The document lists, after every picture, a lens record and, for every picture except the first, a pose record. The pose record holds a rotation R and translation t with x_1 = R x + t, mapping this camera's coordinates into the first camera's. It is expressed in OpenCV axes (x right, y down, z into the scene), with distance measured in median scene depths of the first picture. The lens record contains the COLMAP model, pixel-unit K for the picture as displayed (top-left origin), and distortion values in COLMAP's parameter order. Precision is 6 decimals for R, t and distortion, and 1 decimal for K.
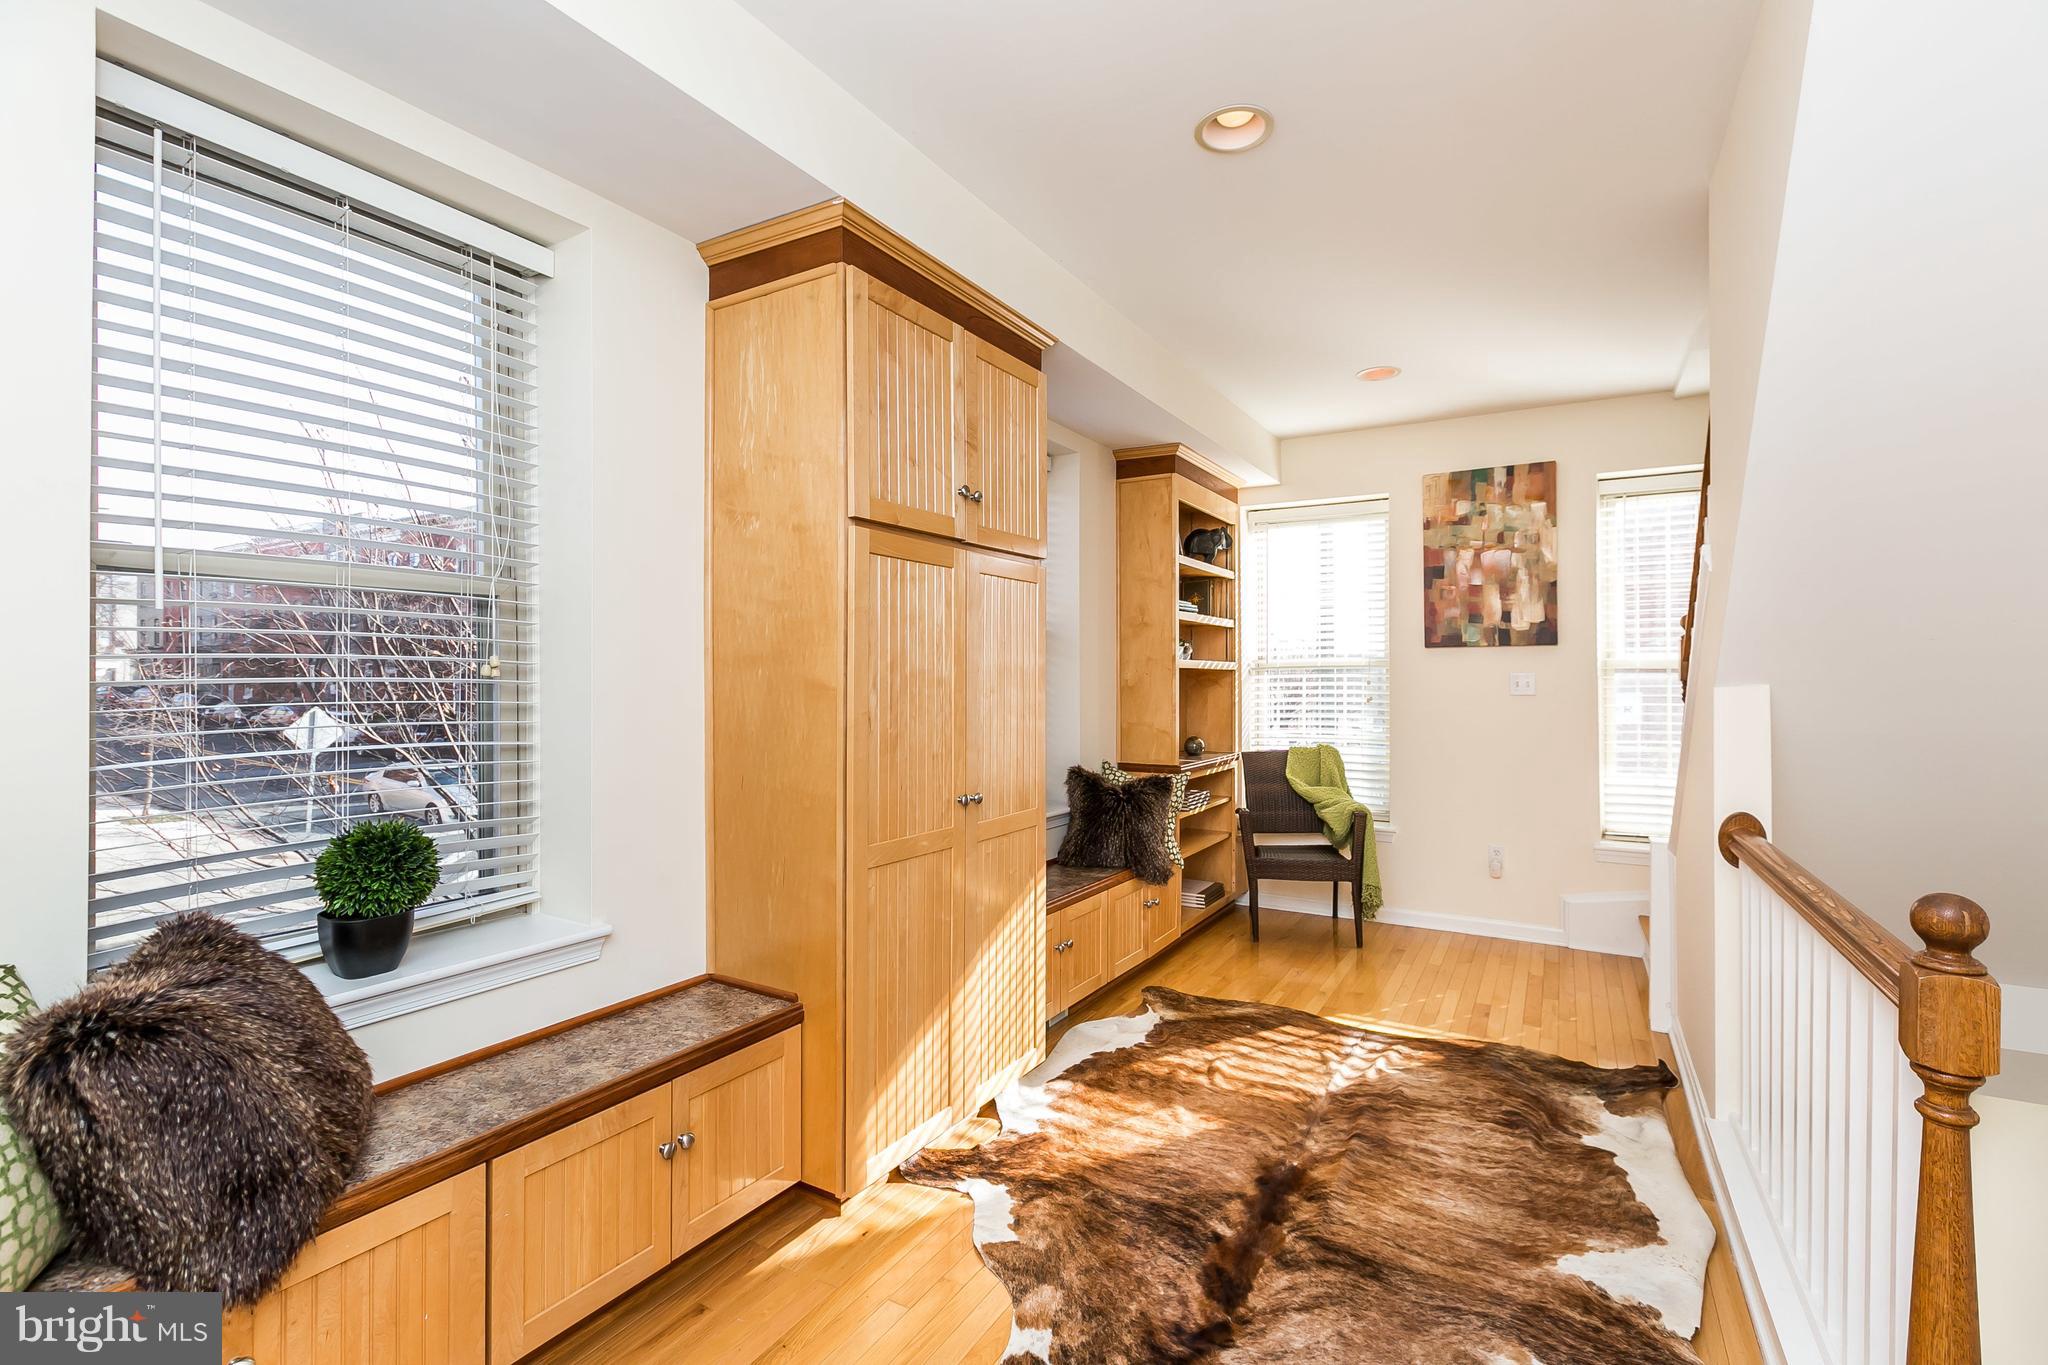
lens RADIAL K [[910.9, 0, 1028.8], [0, 910.9, 672.2], [0, 0, 1]] dist [0.000680, -0.000396]
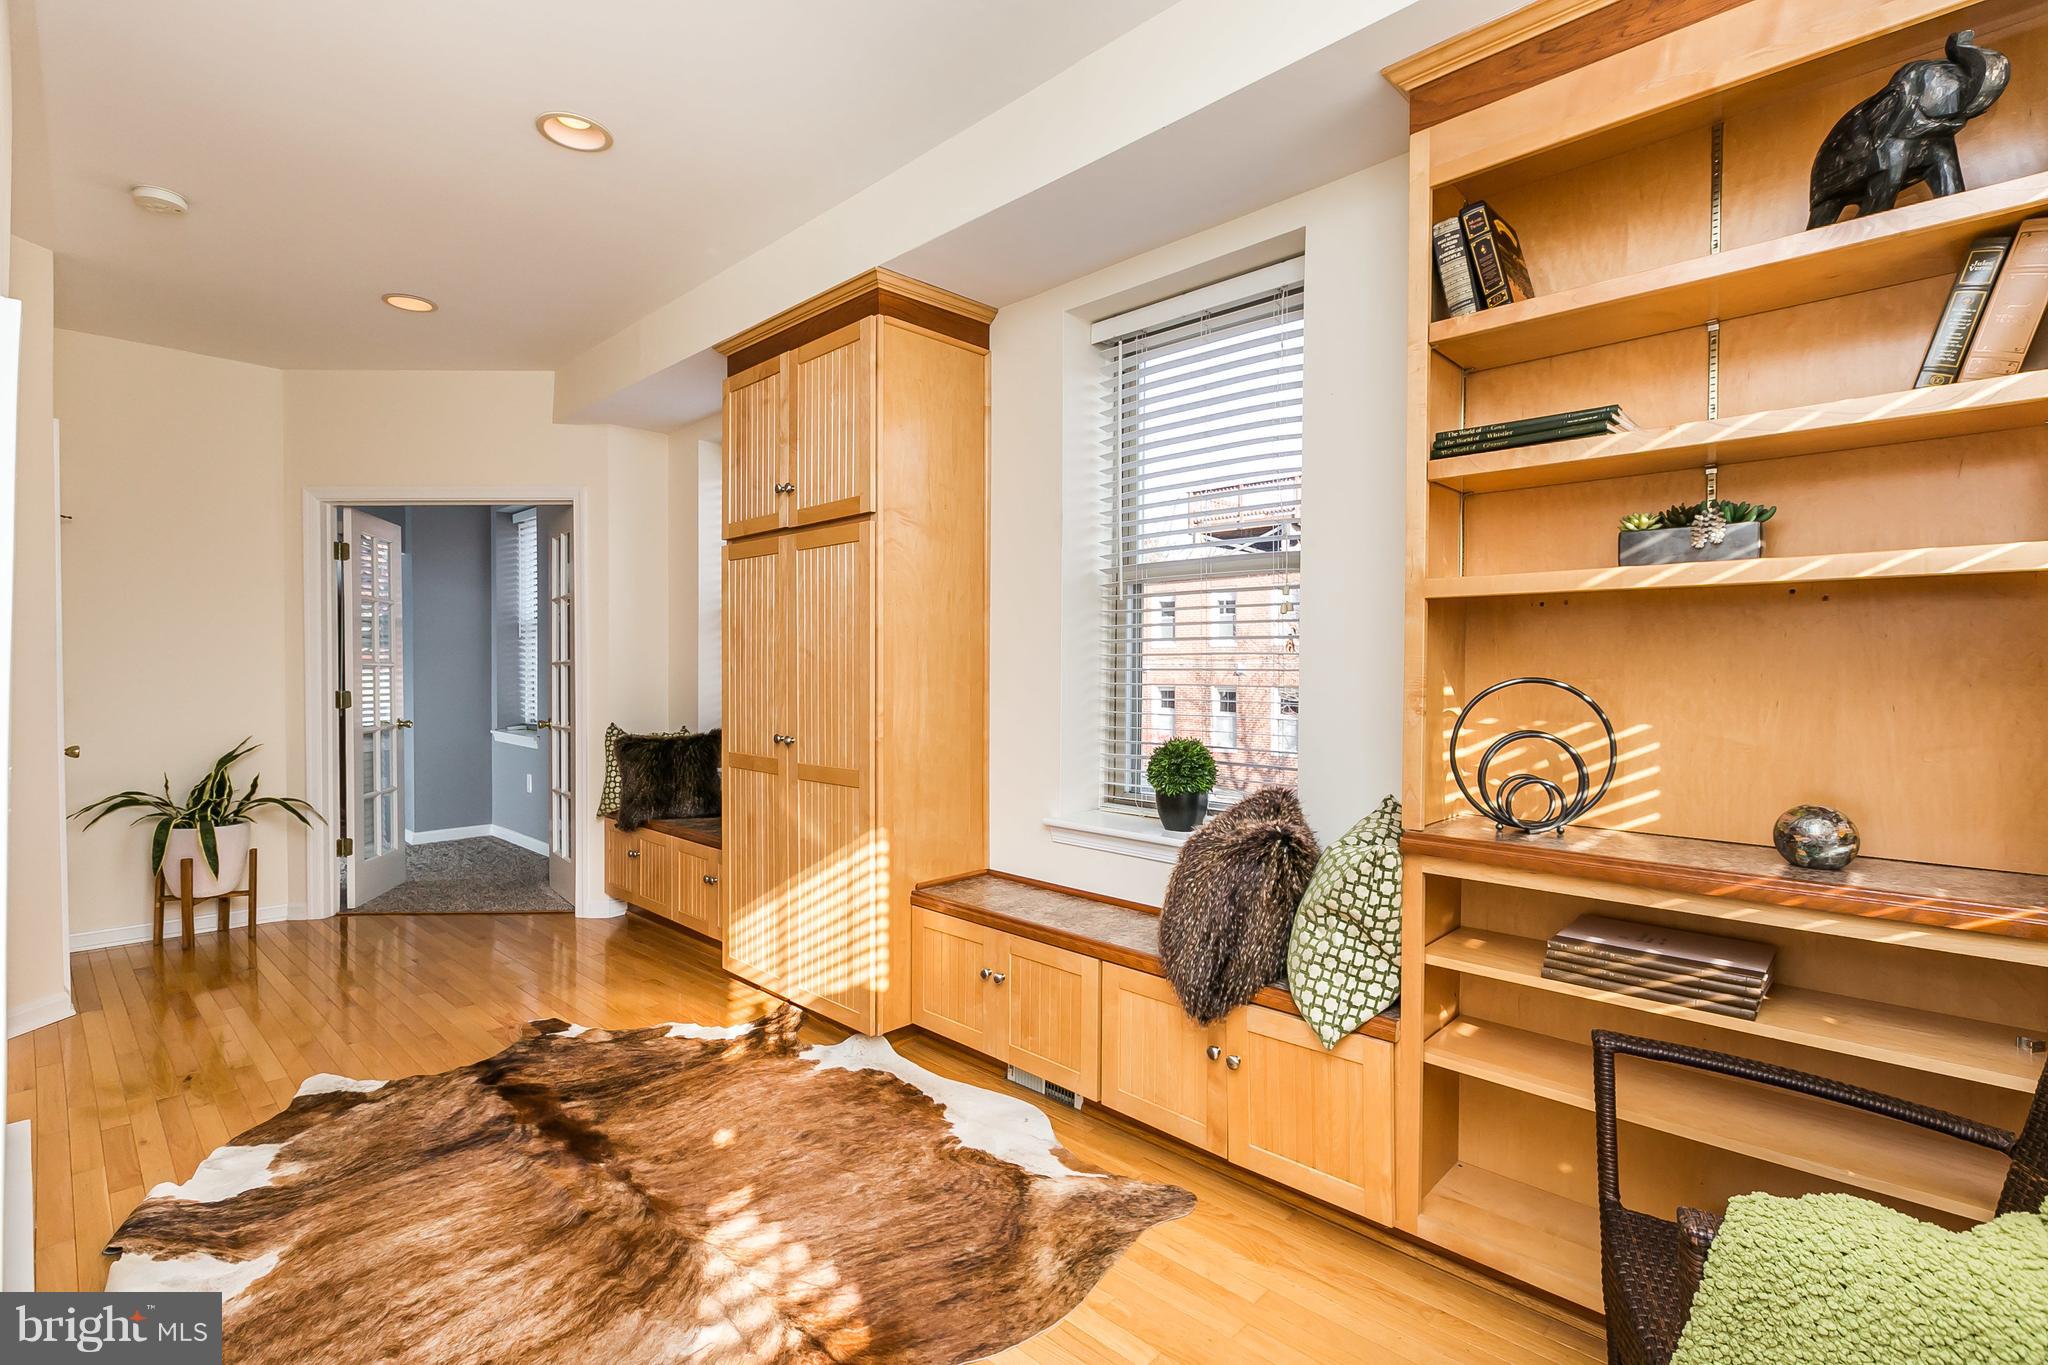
lens RADIAL K [[938.2, 0, 1021.8], [0, 938.2, 685.3], [0, 0, 1]] dist [0.001512, -0.000957]
pose [[-0.228250, 0.017236, -0.973450, 0.926505], [0.000615, 0.999846, 0.017559, 0.037950], [0.973602, 0.003409, -0.228226, 1.364420]]
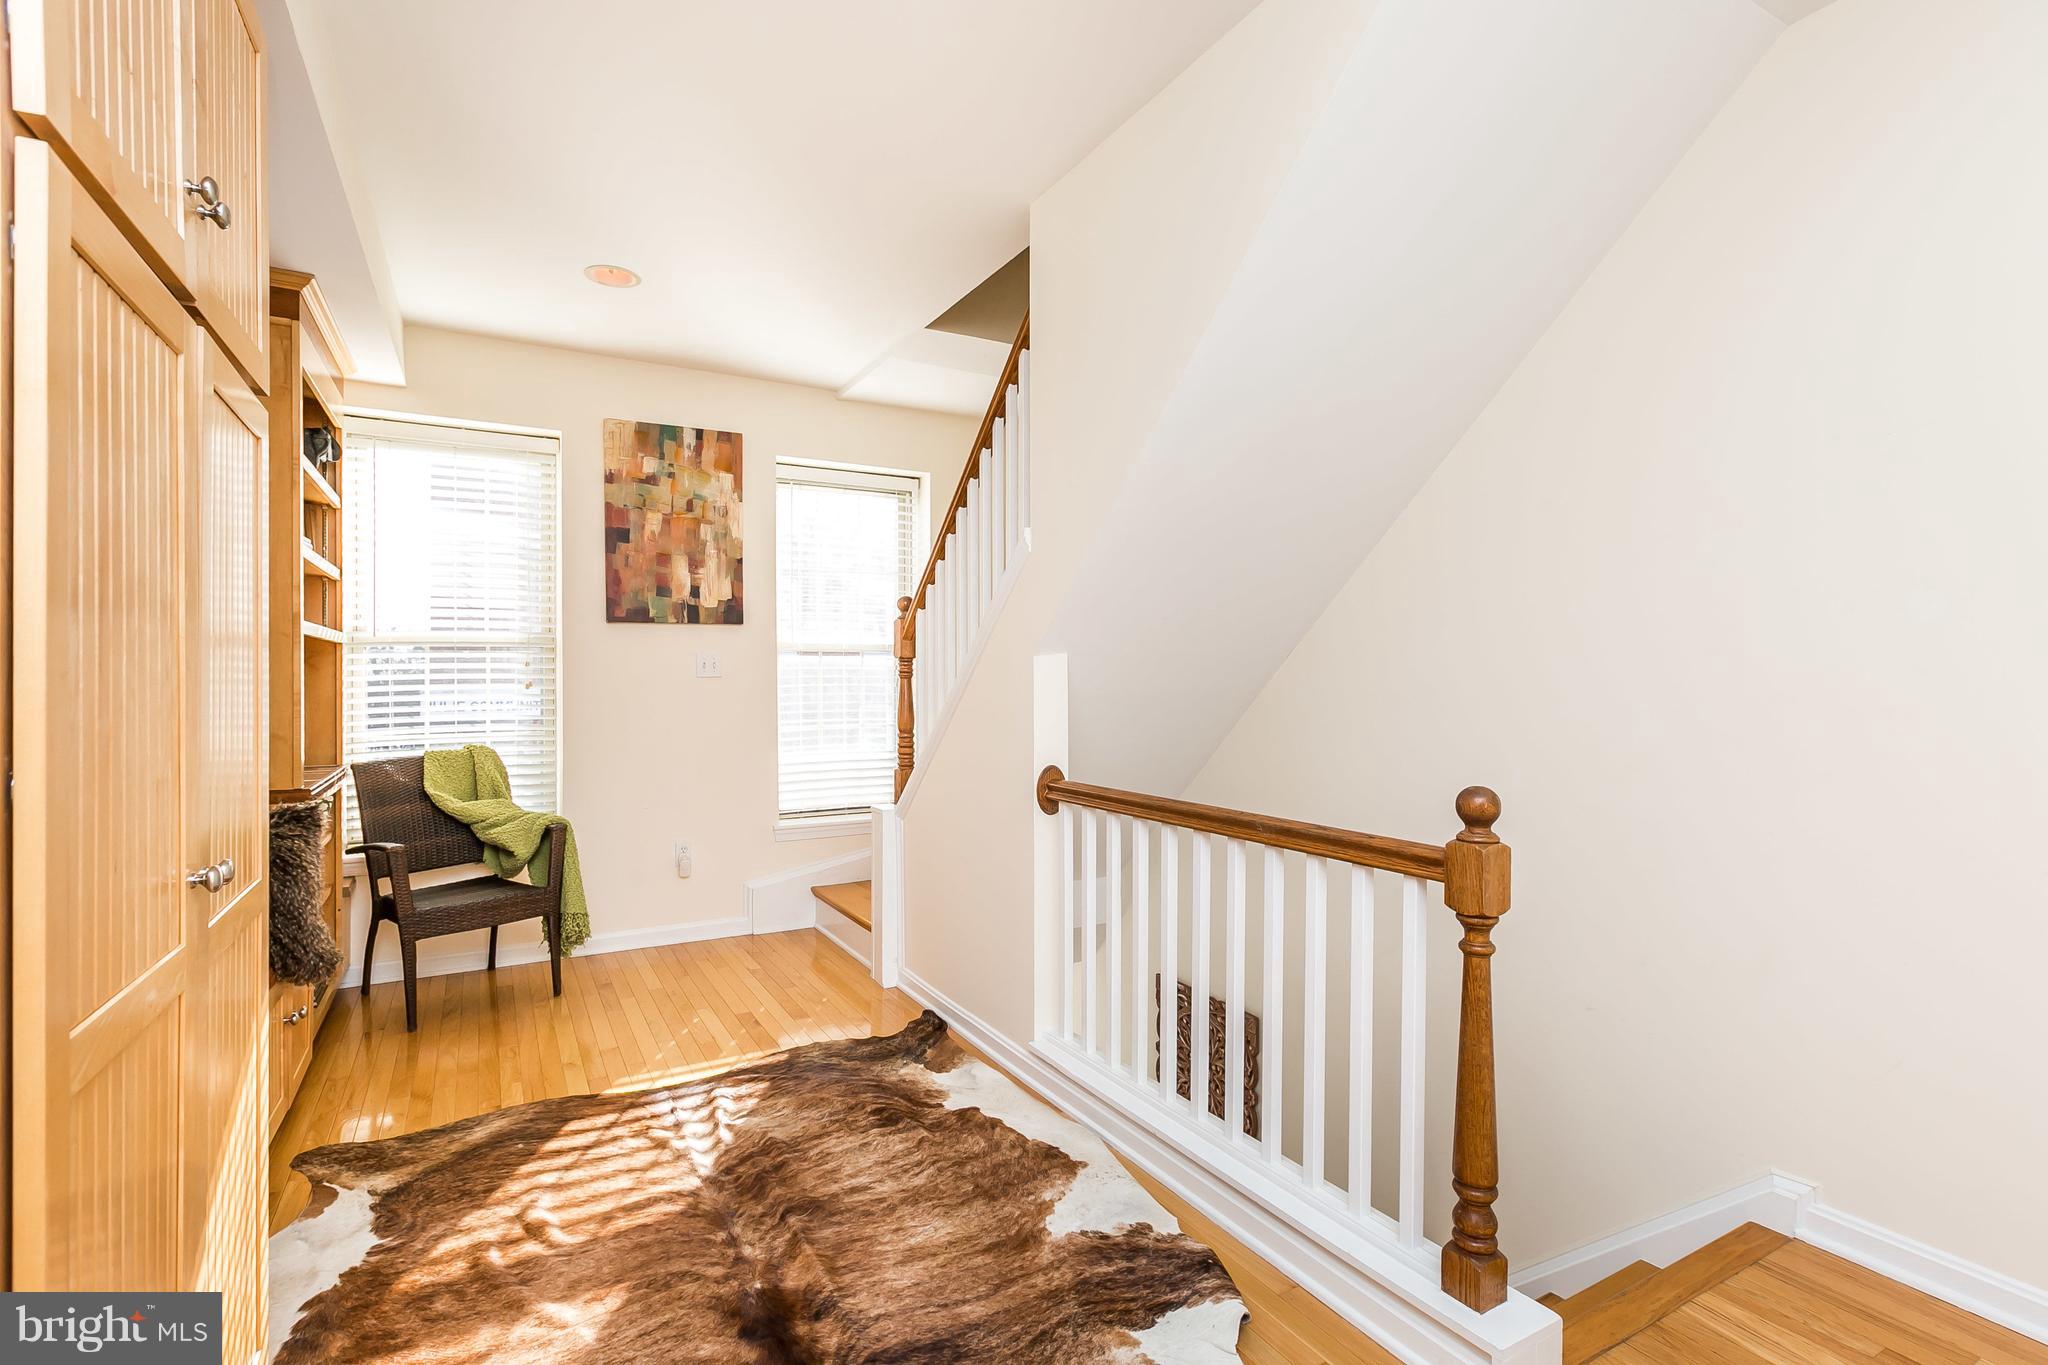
lens RADIAL K [[964.1, 0, 1017.5], [0, 964.1, 666.9], [0, 0, 1]] dist [-0.000594, -0.000196]
pose [[0.507906, 0.004875, 0.861399, -0.237005], [-0.001257, 0.999987, -0.004918, 0.030933], [-0.861412, 0.001415, 0.507905, 0.350200]]
